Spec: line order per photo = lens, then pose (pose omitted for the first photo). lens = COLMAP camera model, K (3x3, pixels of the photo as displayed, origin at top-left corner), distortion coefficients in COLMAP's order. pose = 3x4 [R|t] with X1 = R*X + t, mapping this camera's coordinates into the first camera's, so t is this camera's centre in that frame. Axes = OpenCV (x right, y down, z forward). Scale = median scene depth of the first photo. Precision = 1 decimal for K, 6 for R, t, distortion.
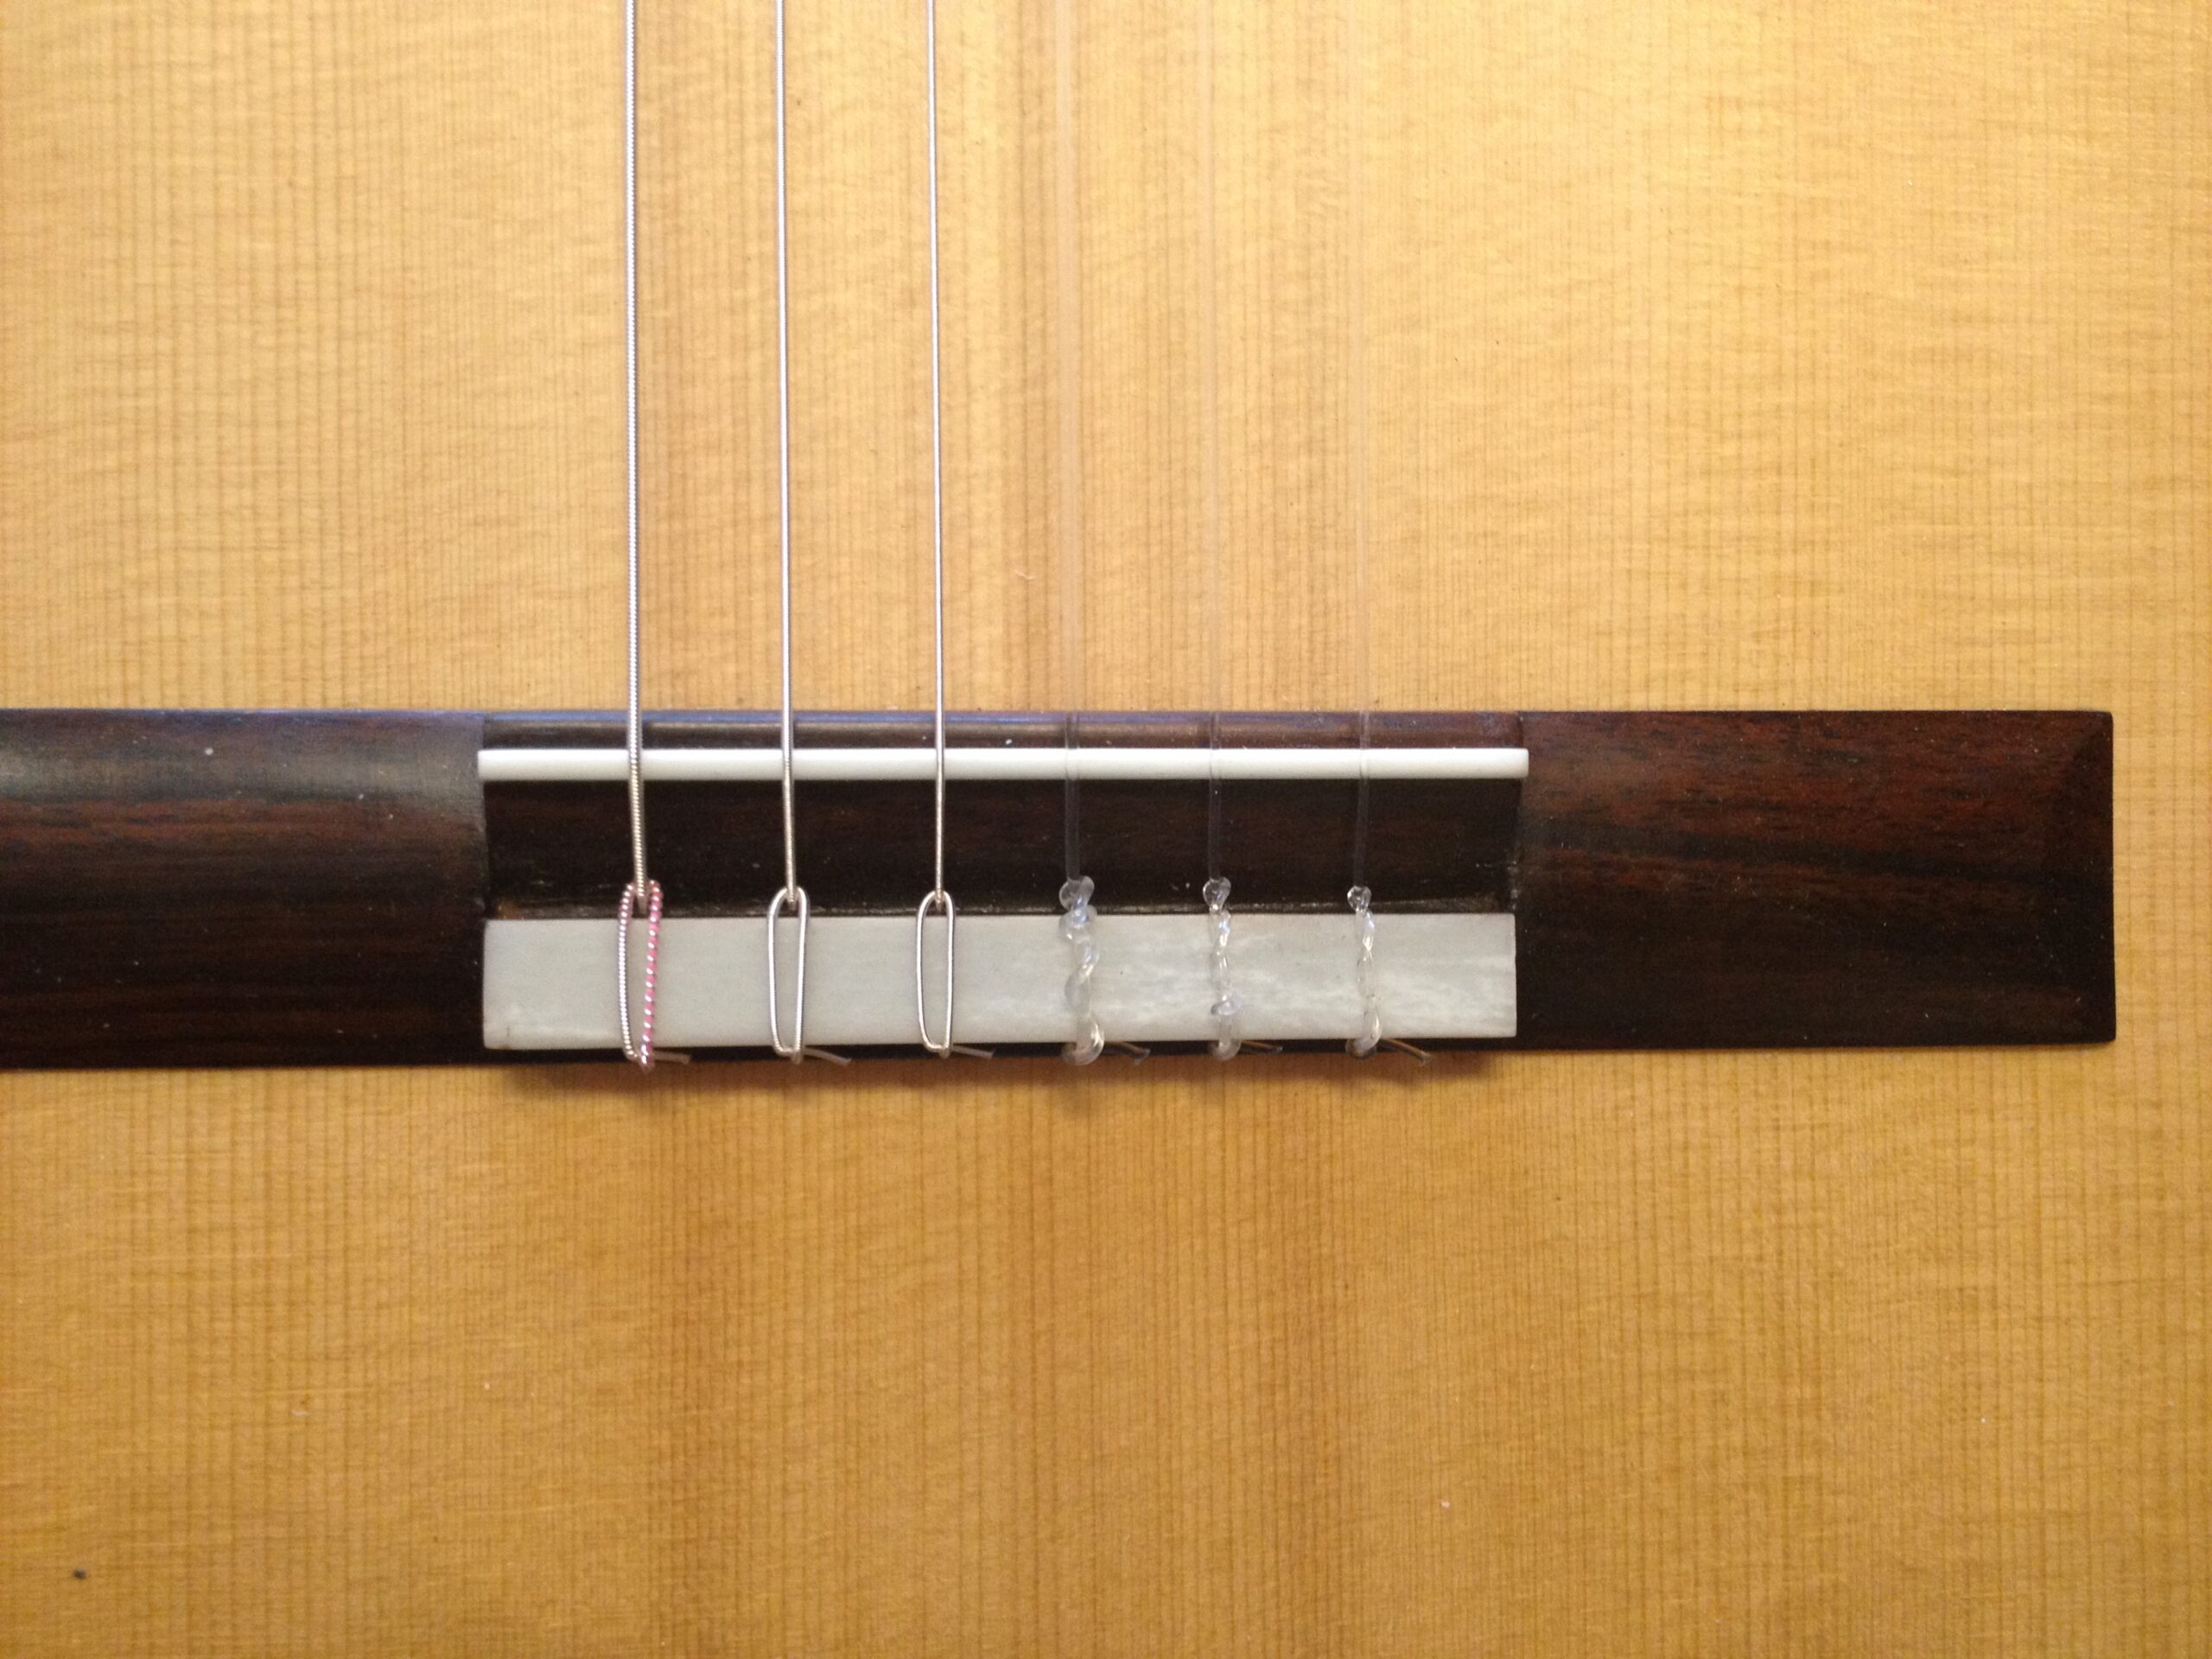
lens RADIAL K [[2255.7, 0, 1106.0], [0, 2255.7, 829.5], [0, 0, 1]] dist [0.002146, -0.027553]
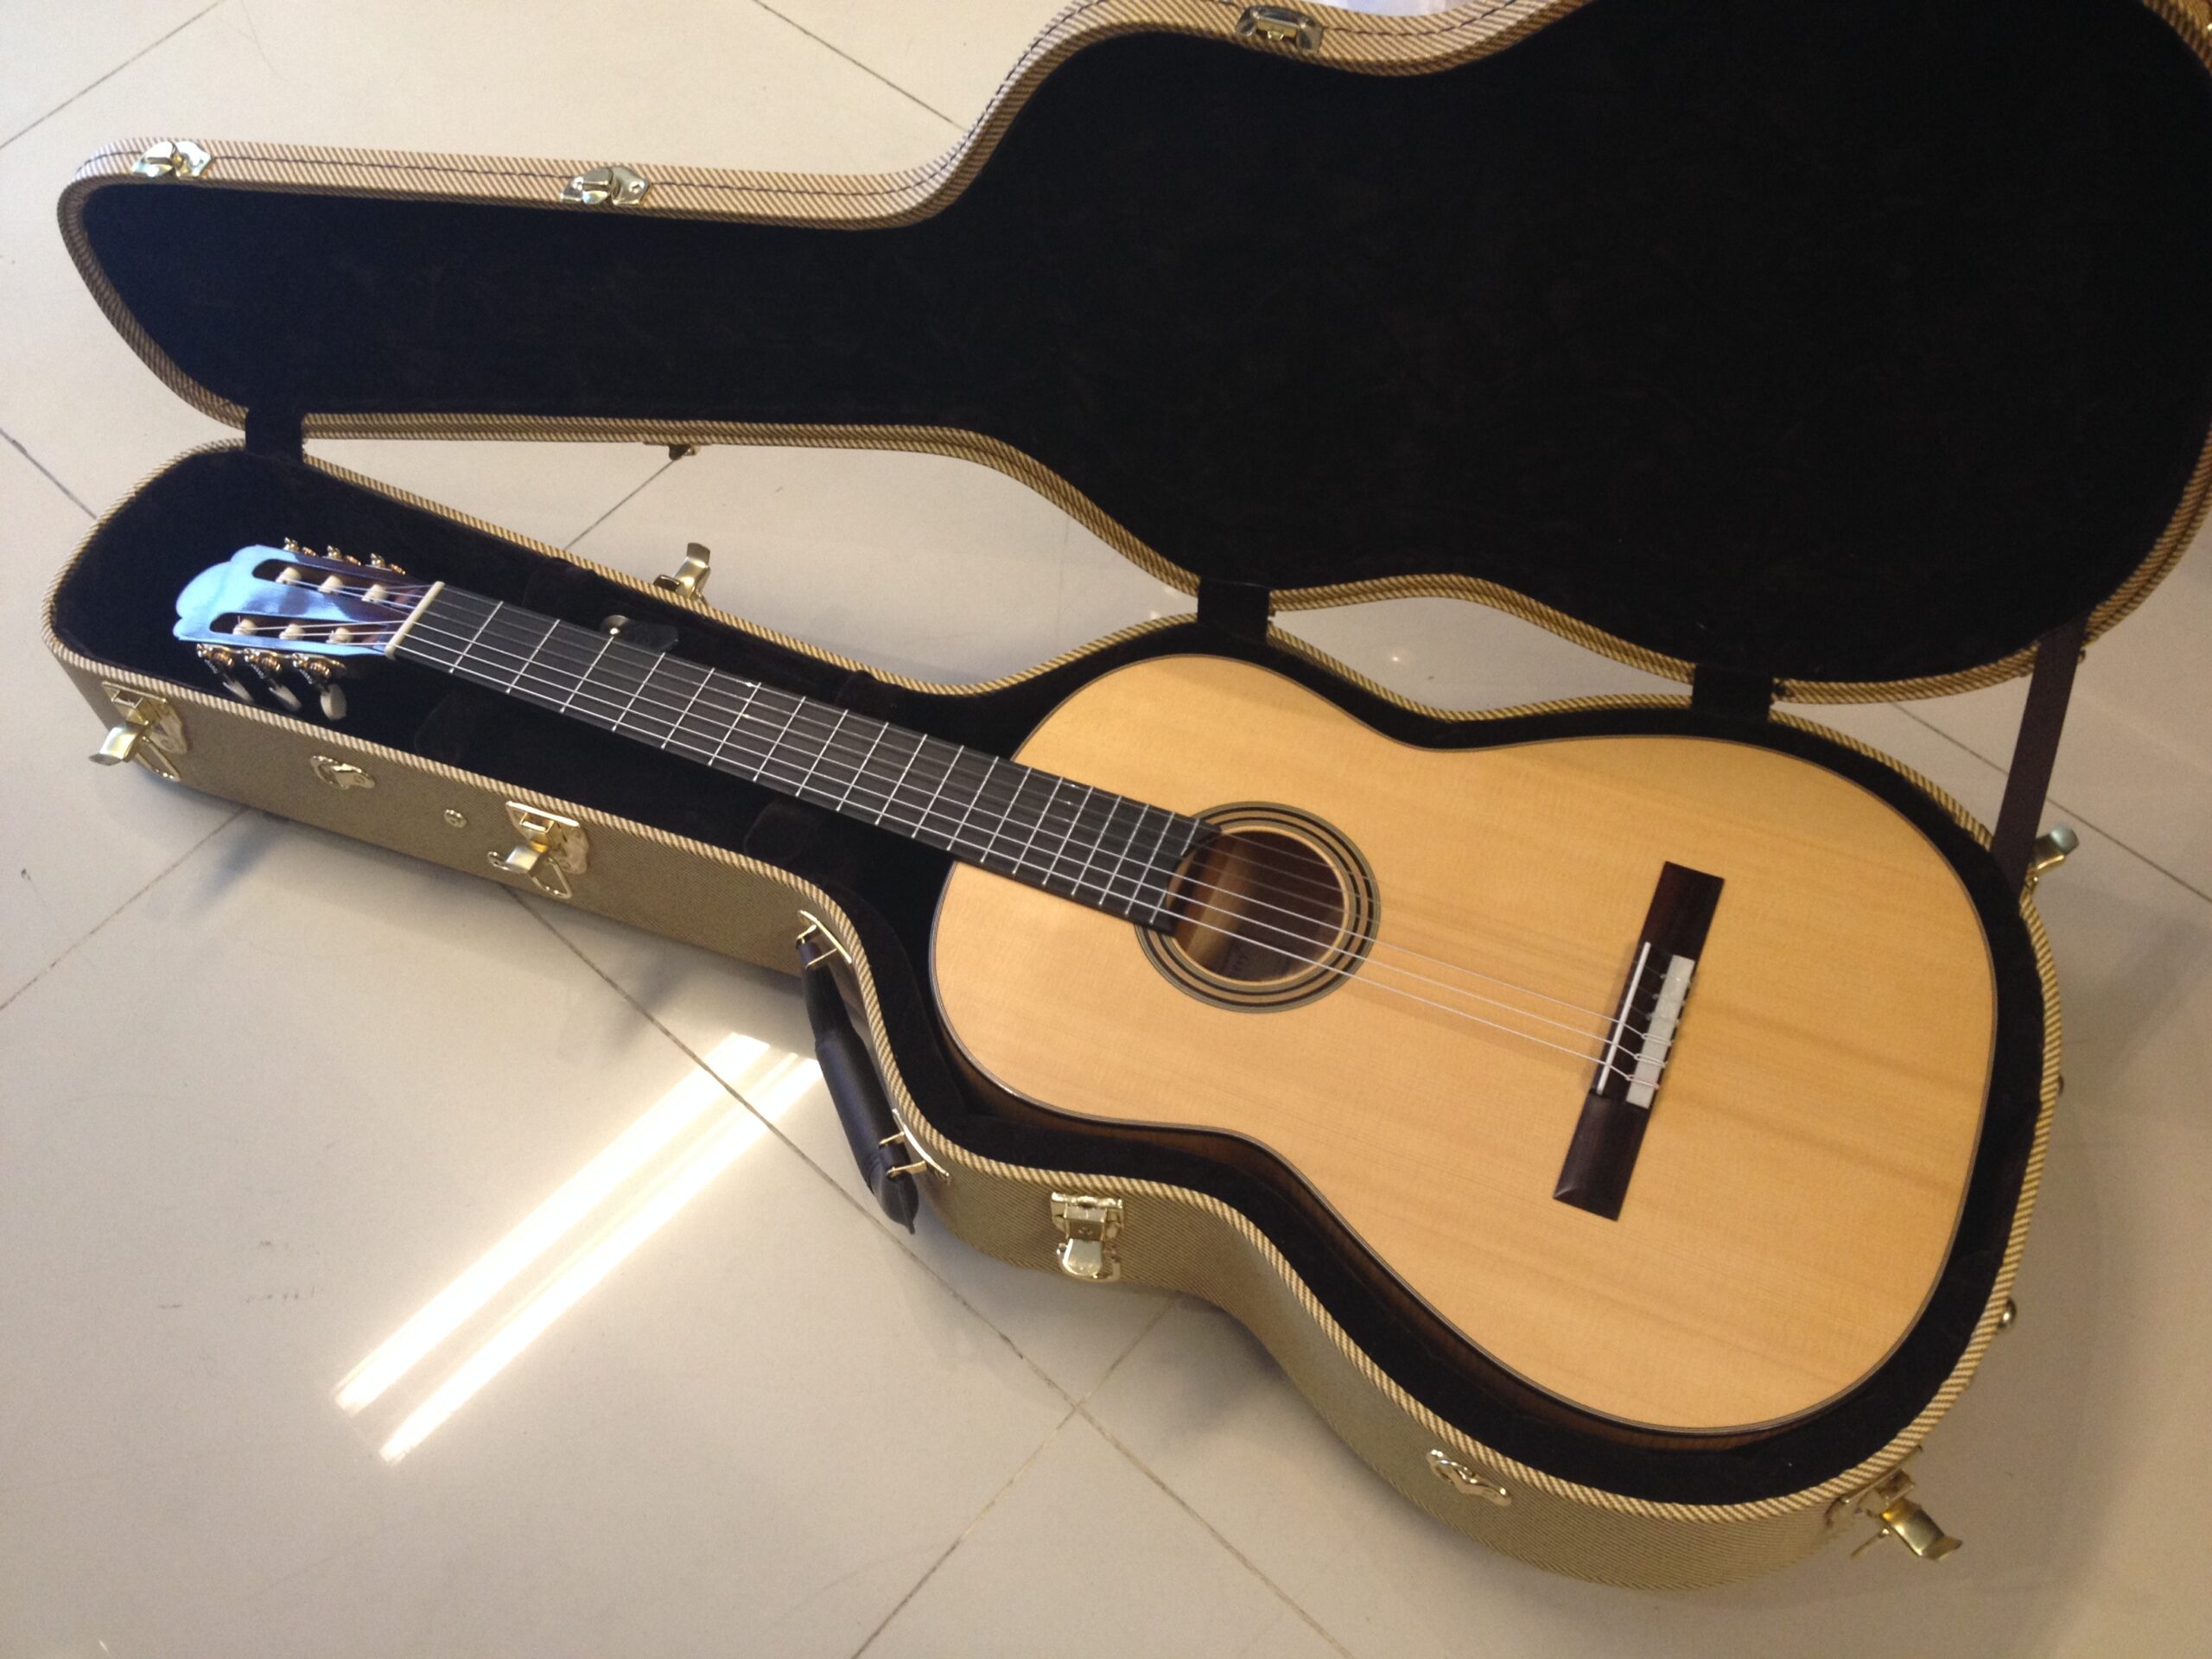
lens RADIAL K [[2255.7, 0, 1106.0], [0, 2255.7, 829.5], [0, 0, 1]] dist [0.002146, -0.027553]
pose [[0.391840, -0.802835, 0.449352, -2.712979], [0.918046, 0.309099, -0.248295, 0.035519], [0.060446, 0.509818, 0.858156, -4.181383]]
